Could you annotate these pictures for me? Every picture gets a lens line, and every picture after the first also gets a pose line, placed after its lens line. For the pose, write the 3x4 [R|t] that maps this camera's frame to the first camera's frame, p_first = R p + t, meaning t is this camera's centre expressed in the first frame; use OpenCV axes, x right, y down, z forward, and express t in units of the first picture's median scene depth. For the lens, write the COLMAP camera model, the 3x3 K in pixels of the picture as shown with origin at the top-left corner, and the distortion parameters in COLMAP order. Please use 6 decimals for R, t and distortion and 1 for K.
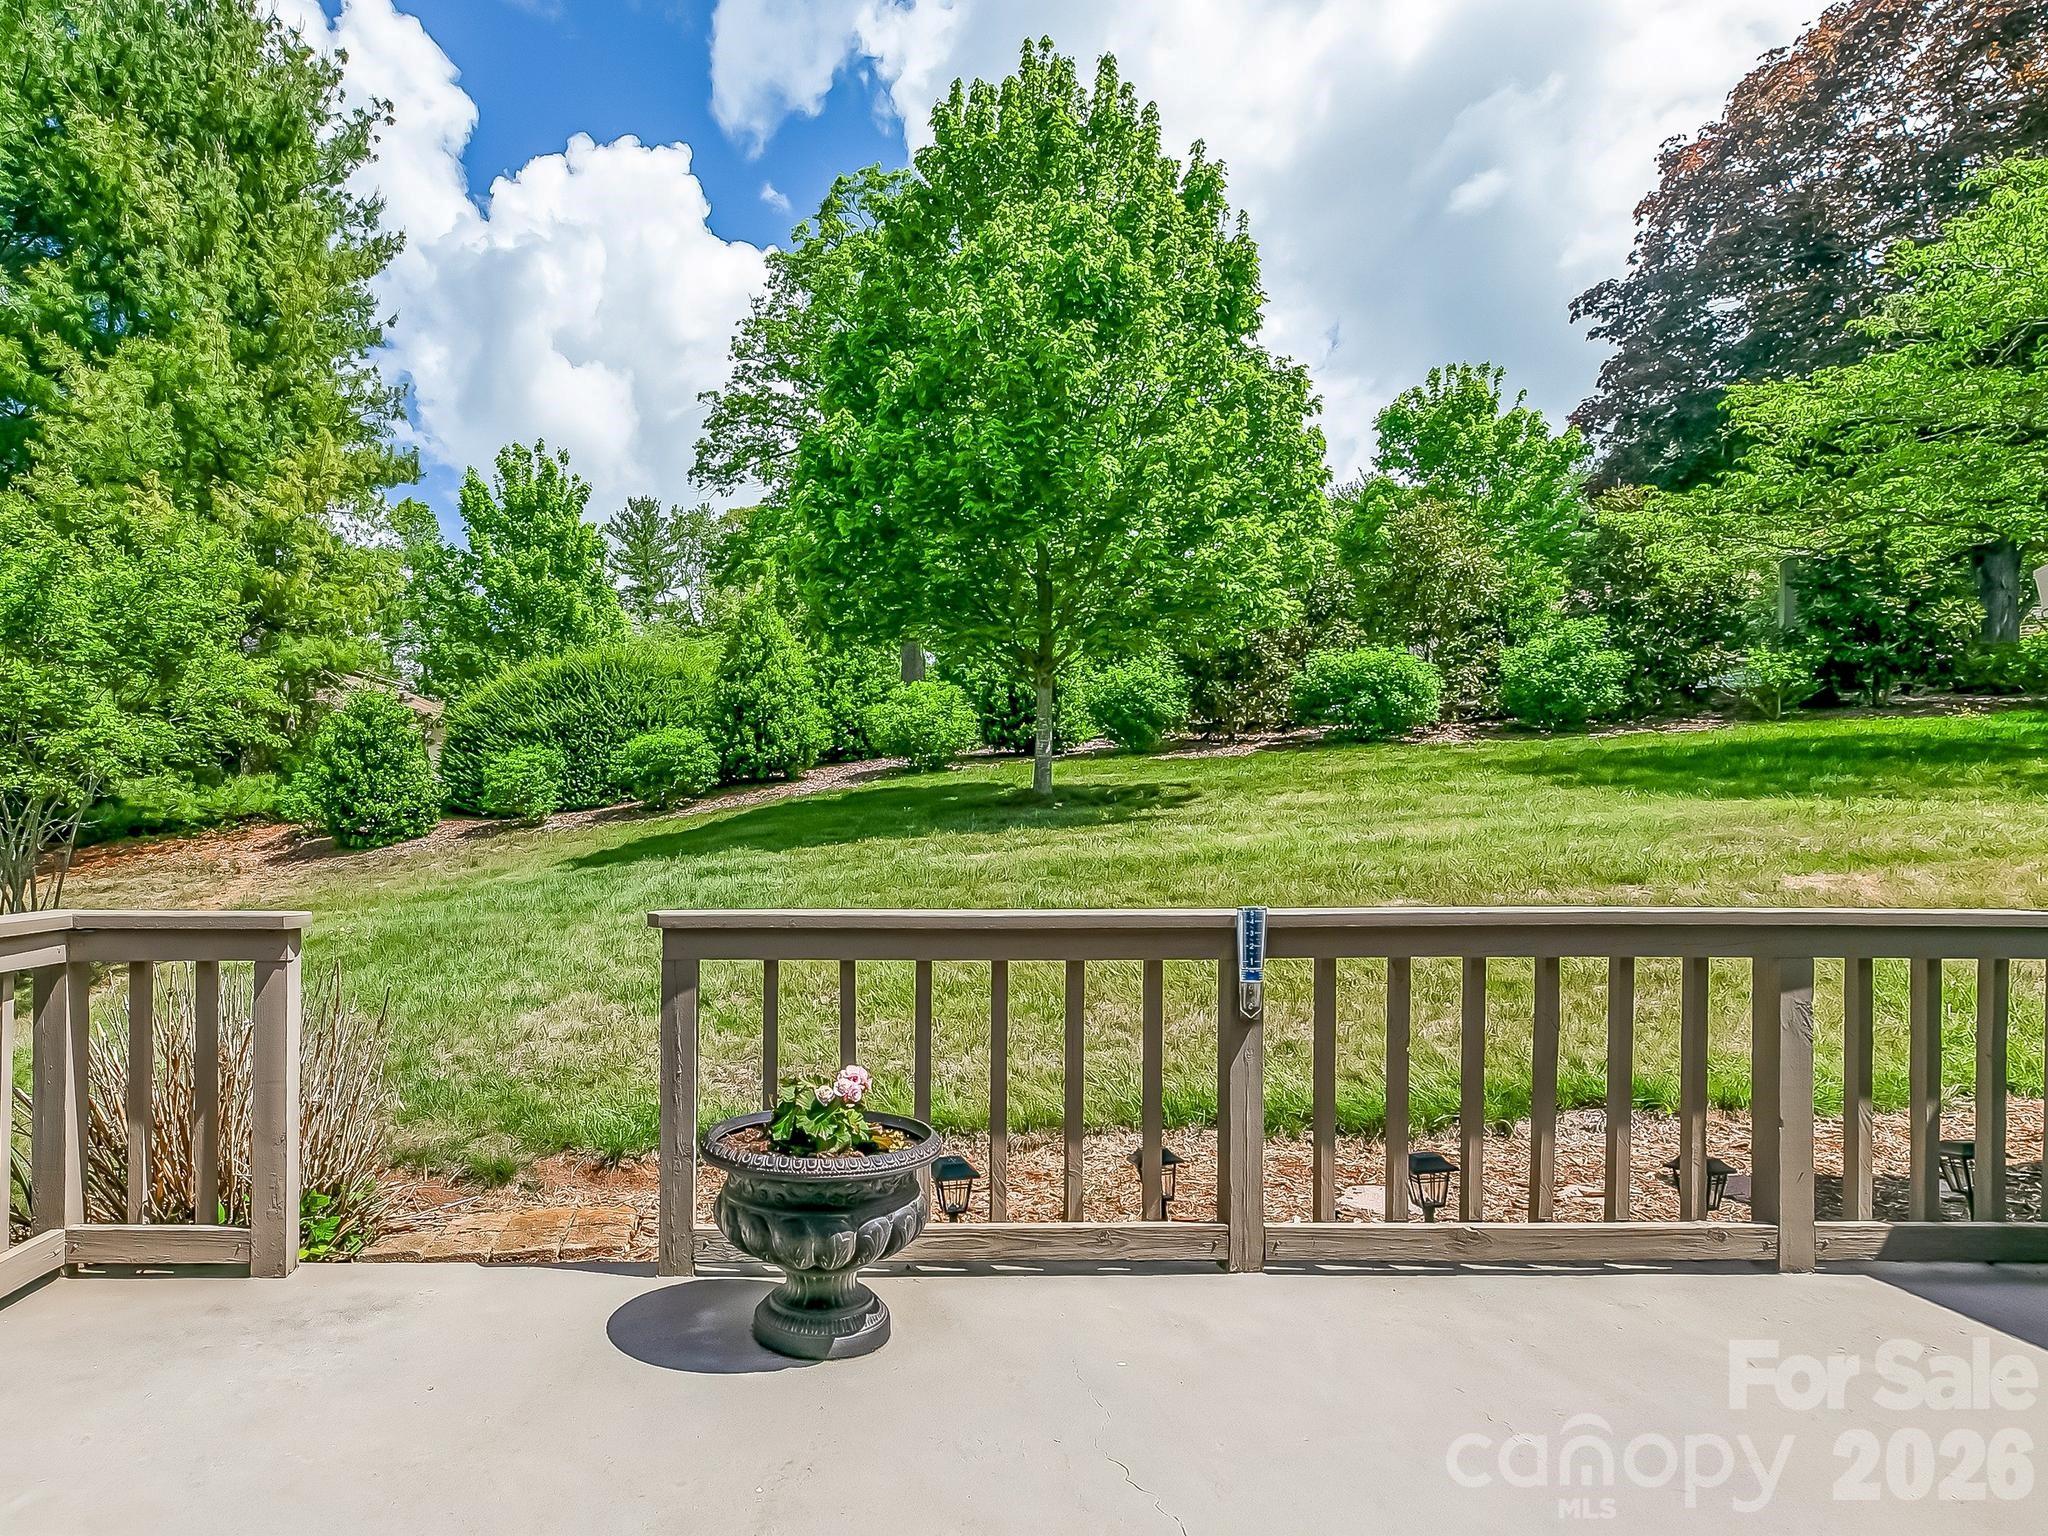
lens RADIAL K [[1151.7, 0, 958.2], [0, 1151.7, 855.0], [0, 0, 1]] dist [-0.032541, 0.005167]
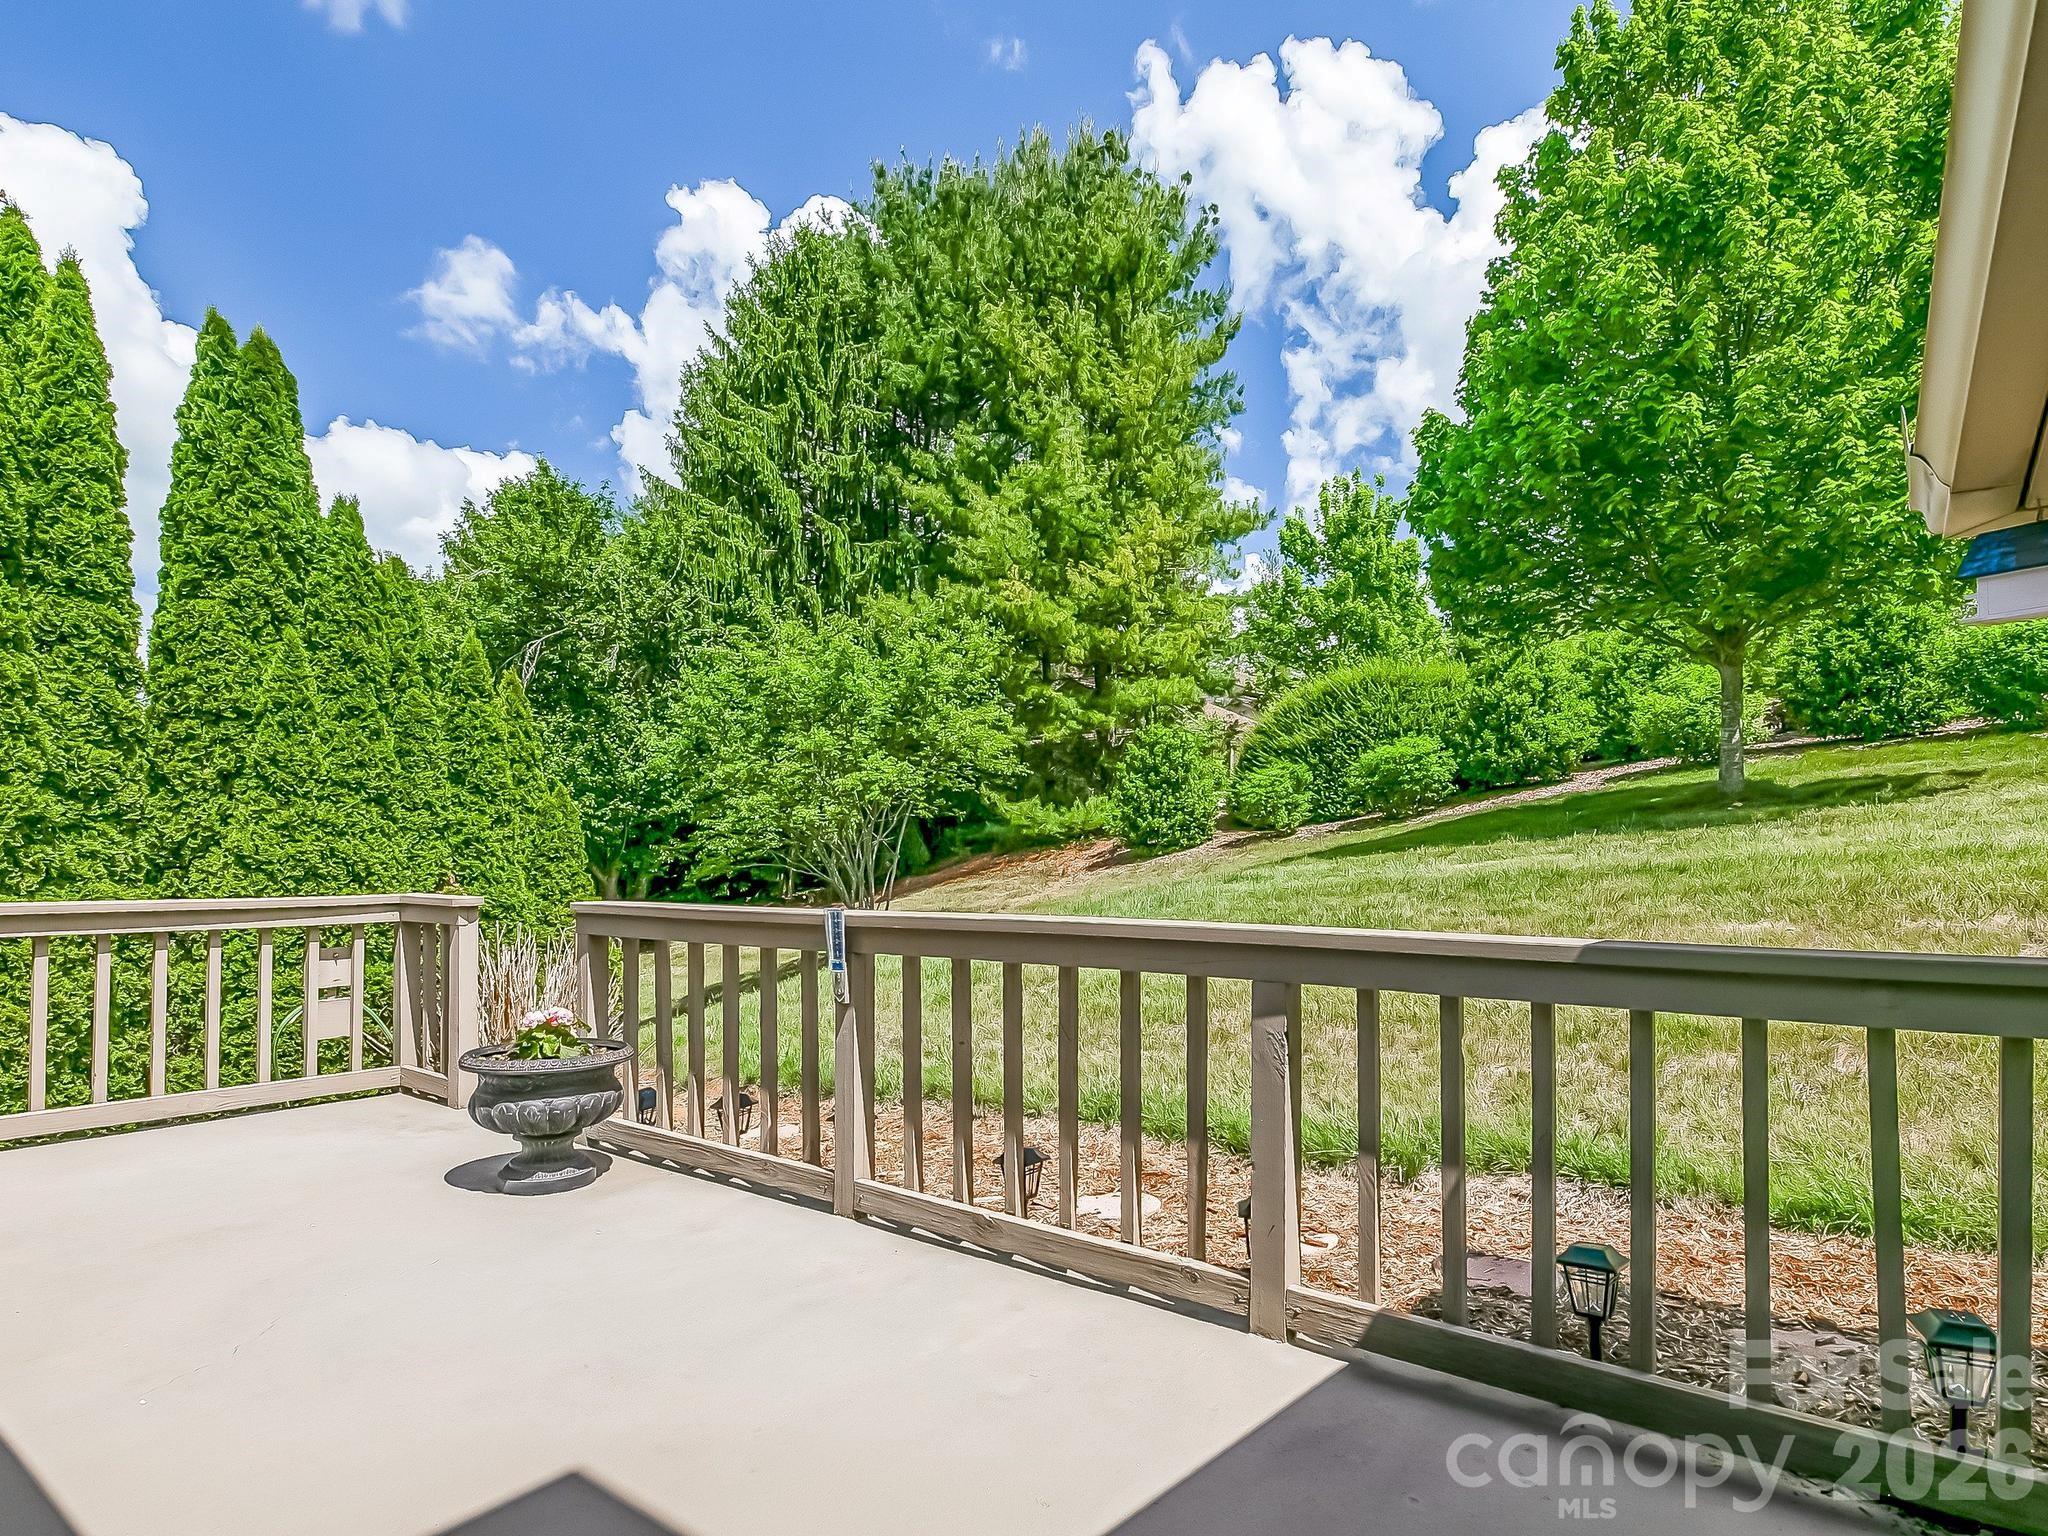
lens RADIAL K [[1151.7, 0, 1062.0], [0, 1151.7, 840.2], [0, 0, 1]] dist [-0.032541, 0.005167]
pose [[0.761817, -0.010690, -0.647704, 0.160287], [-0.002322, 0.999812, -0.019233, -0.000418], [0.647788, 0.016156, 0.761650, 0.035661]]
